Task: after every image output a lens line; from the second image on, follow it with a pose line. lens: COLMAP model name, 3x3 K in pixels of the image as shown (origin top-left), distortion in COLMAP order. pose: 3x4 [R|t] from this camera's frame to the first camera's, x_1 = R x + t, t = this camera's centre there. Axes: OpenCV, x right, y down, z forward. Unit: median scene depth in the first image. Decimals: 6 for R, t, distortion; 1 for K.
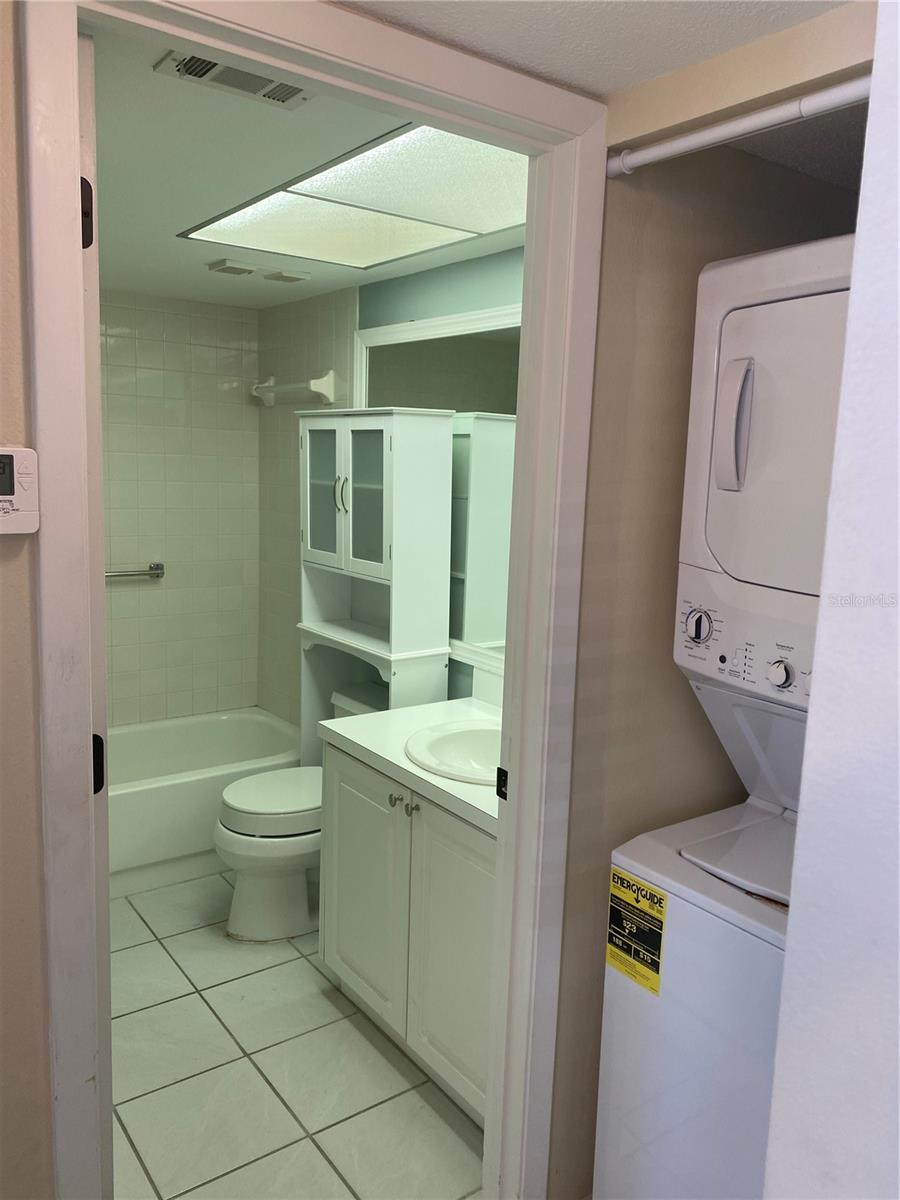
lens RADIAL K [[913.1, 0, 435.4], [0, 913.1, 599.0], [0, 0, 1]] dist [0.077422, -0.088063]
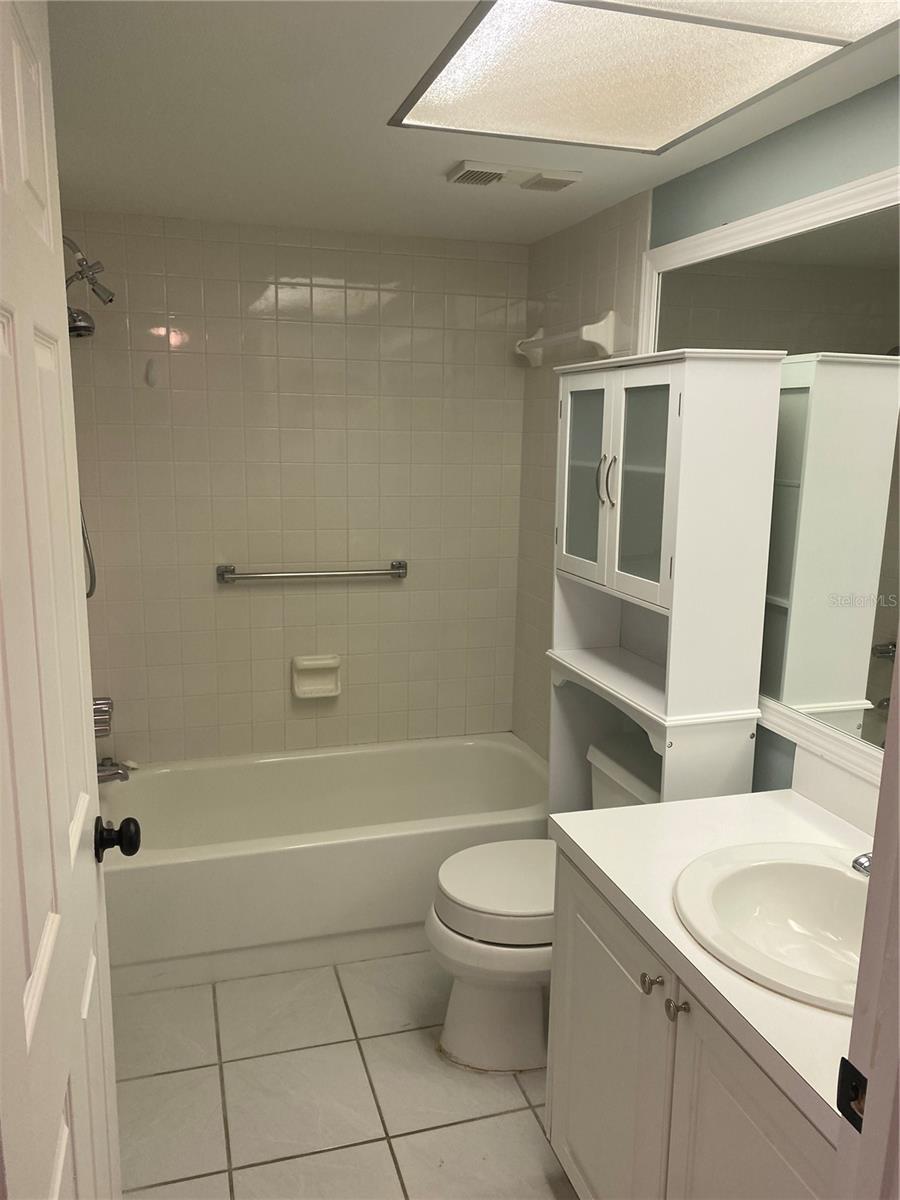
lens RADIAL K [[910.3, 0, 435.7], [0, 910.3, 612.3], [0, 0, 1]] dist [0.053977, -0.058274]
pose [[0.944269, 0.046669, -0.325849, 0.007101], [-0.033329, 0.998367, 0.046403, -0.040722], [0.327483, -0.032957, 0.944282, 0.283107]]
